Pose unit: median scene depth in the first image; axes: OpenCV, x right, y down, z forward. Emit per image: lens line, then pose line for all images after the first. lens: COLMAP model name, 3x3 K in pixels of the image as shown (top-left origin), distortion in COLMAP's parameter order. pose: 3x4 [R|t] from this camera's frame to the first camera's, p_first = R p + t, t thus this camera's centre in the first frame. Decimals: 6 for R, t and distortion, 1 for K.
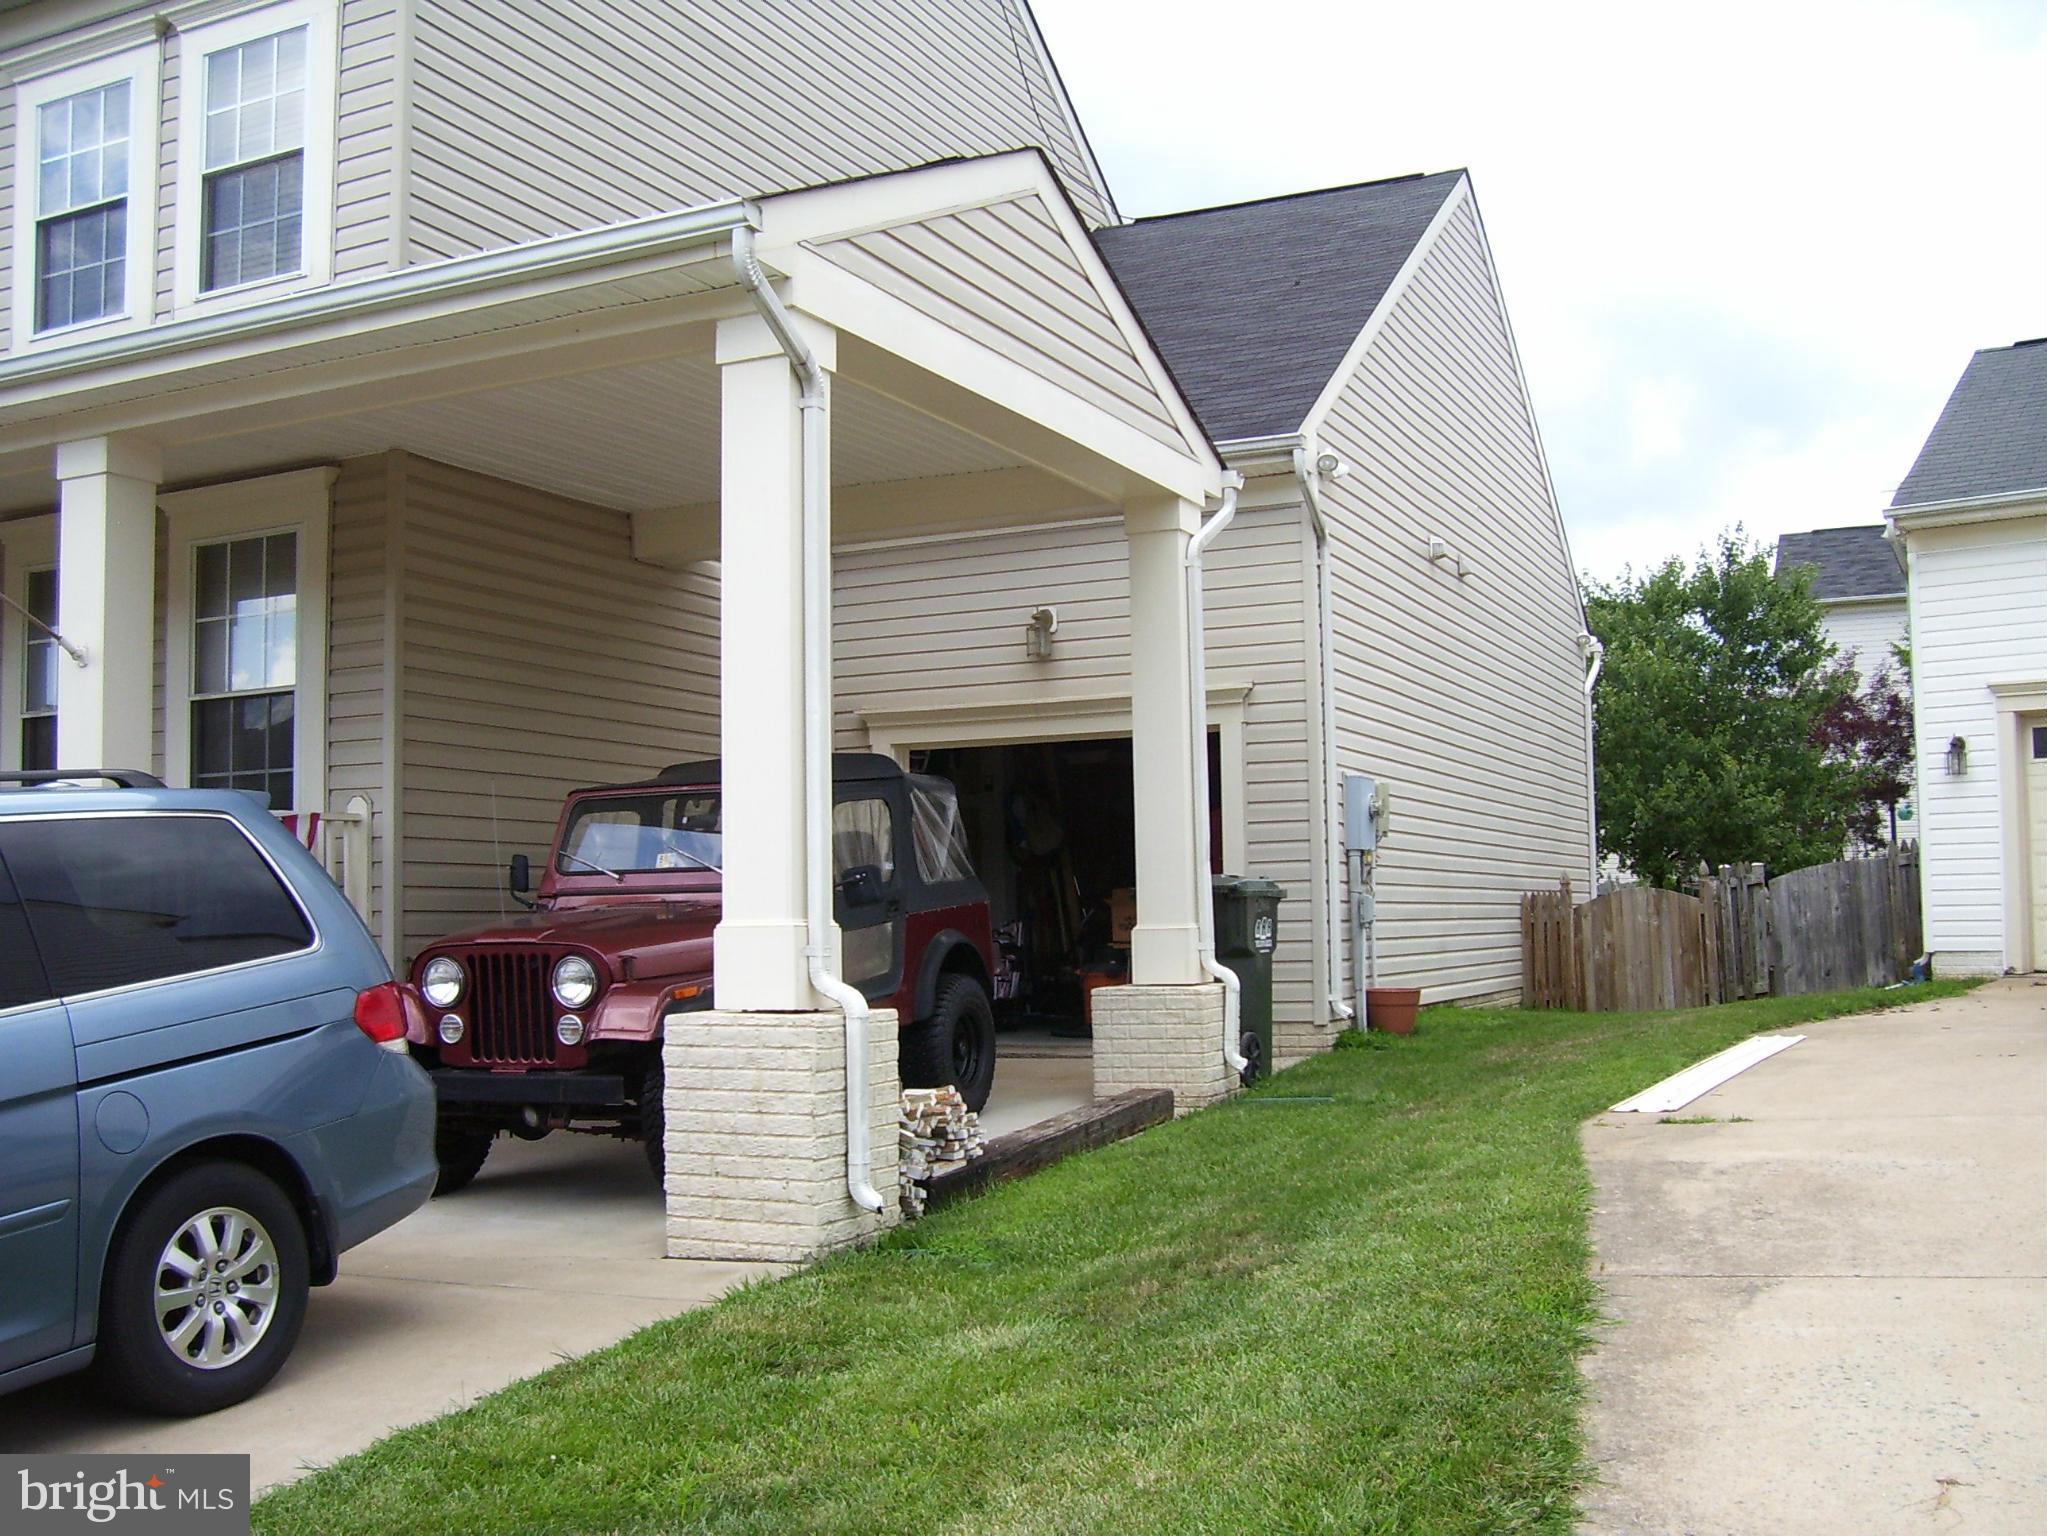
lens RADIAL K [[2052.7, 0, 1047.0], [0, 2052.7, 809.3], [0, 0, 1]] dist [-0.191375, 0.192065]
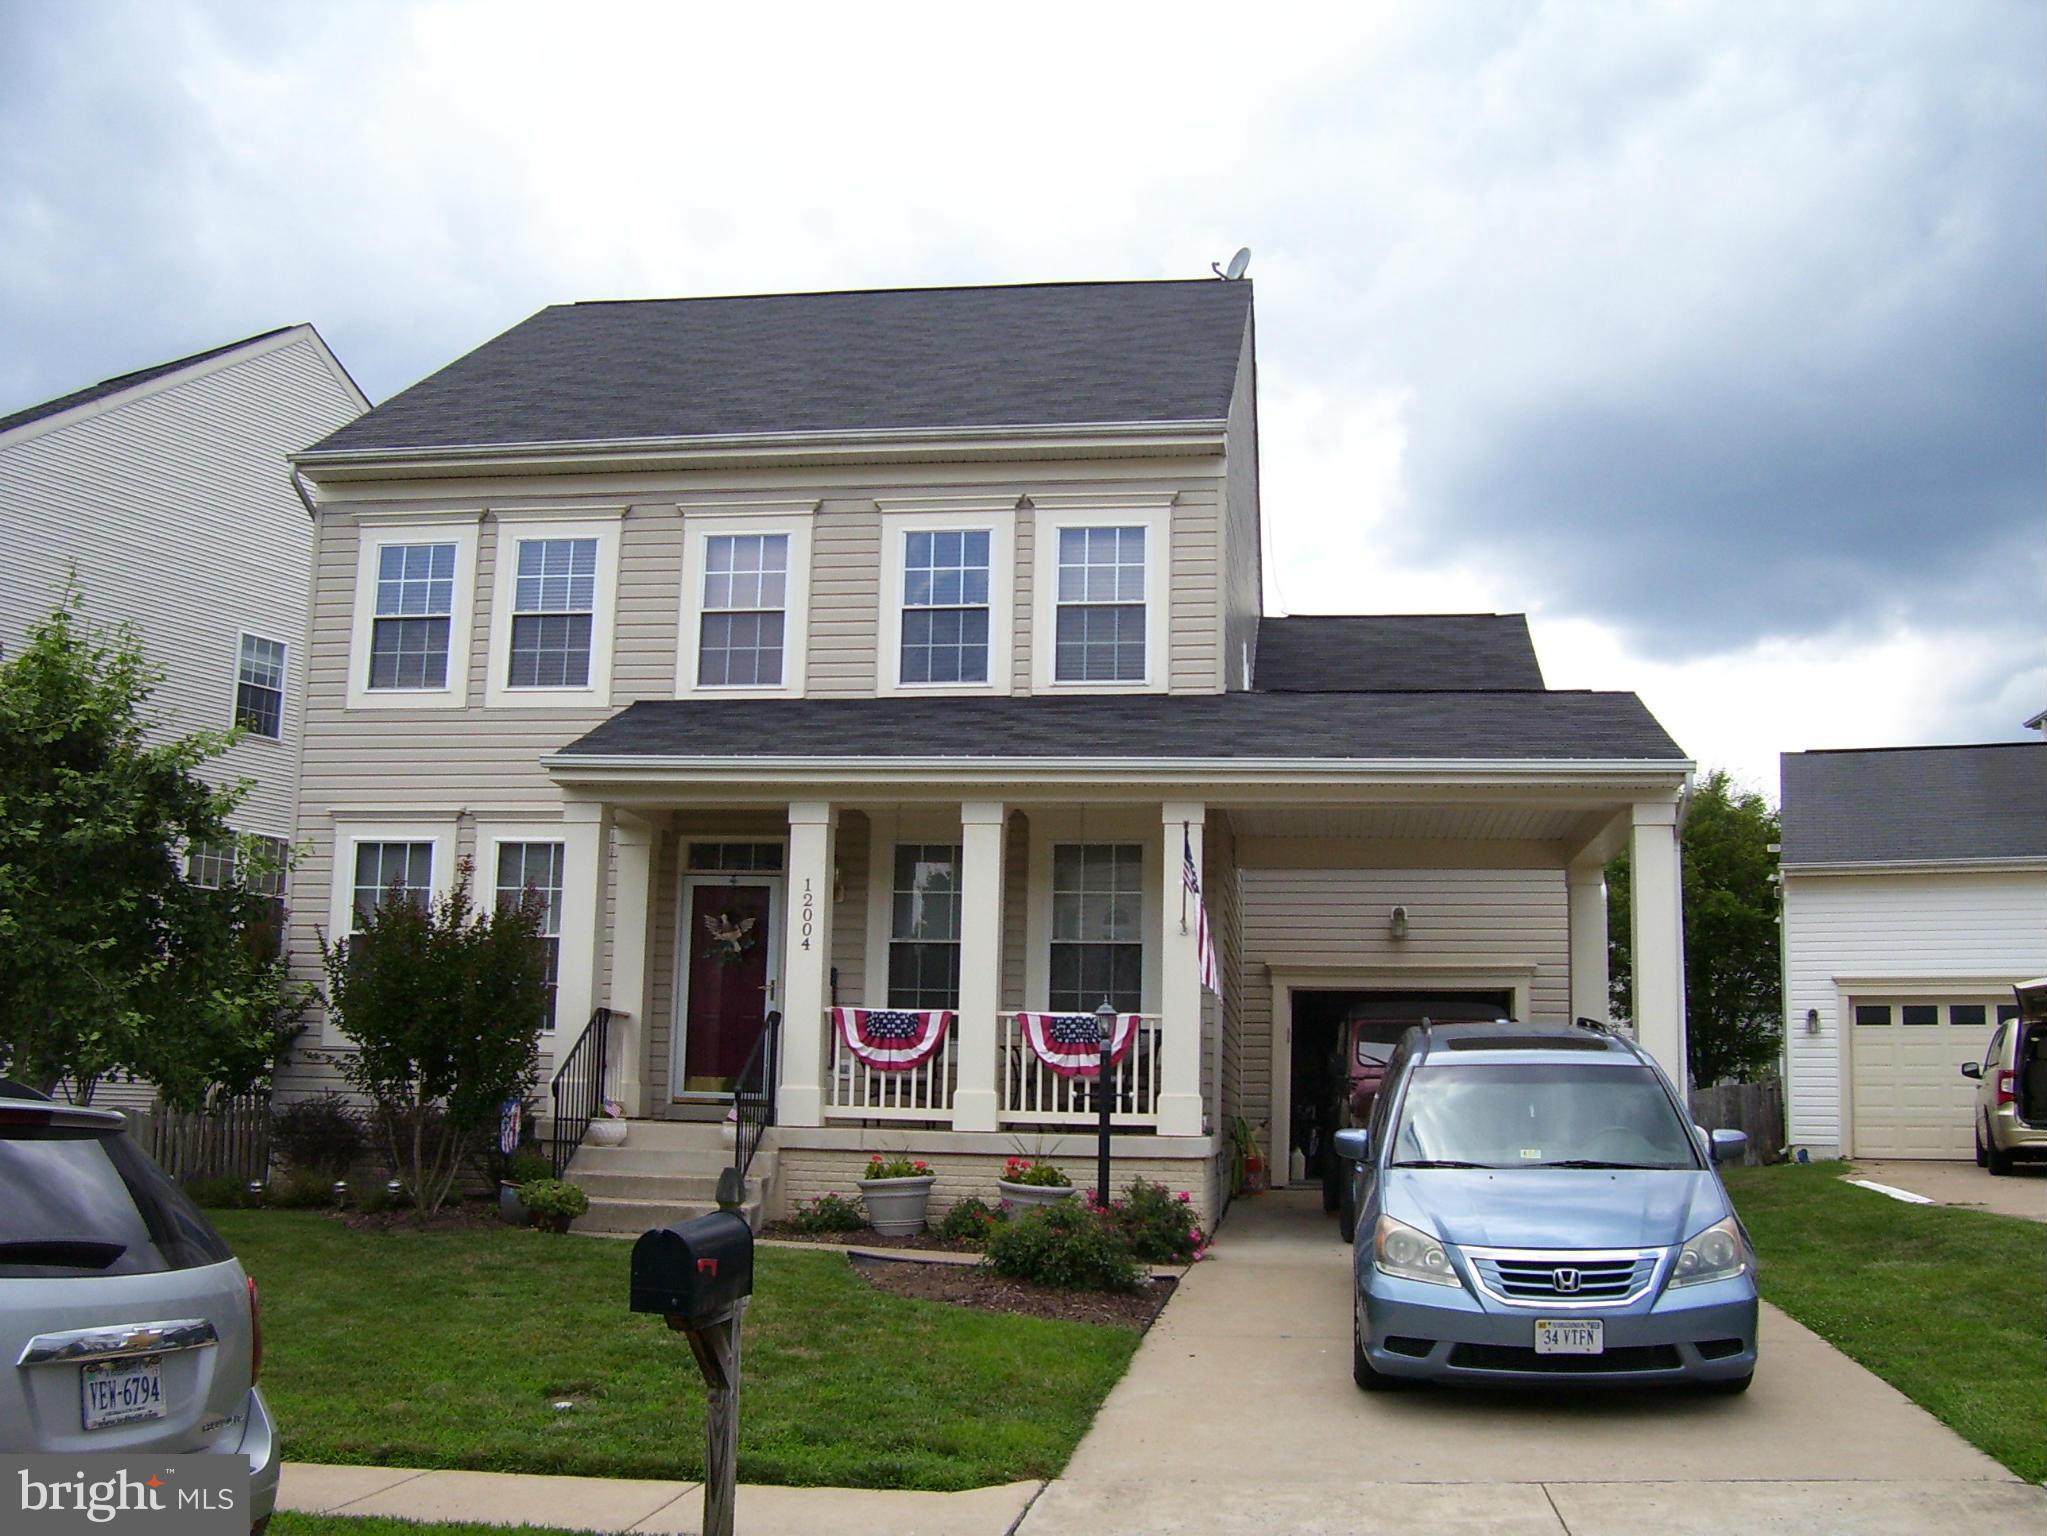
lens RADIAL K [[2052.7, 0, 1047.0], [0, 2052.7, 809.3], [0, 0, 1]] dist [-0.191375, 0.192065]
pose [[0.953707, 0.082834, 0.289106, -0.612342], [-0.054006, 0.992864, -0.106319, 0.008142], [-0.295850, 0.085783, 0.951375, -0.362449]]
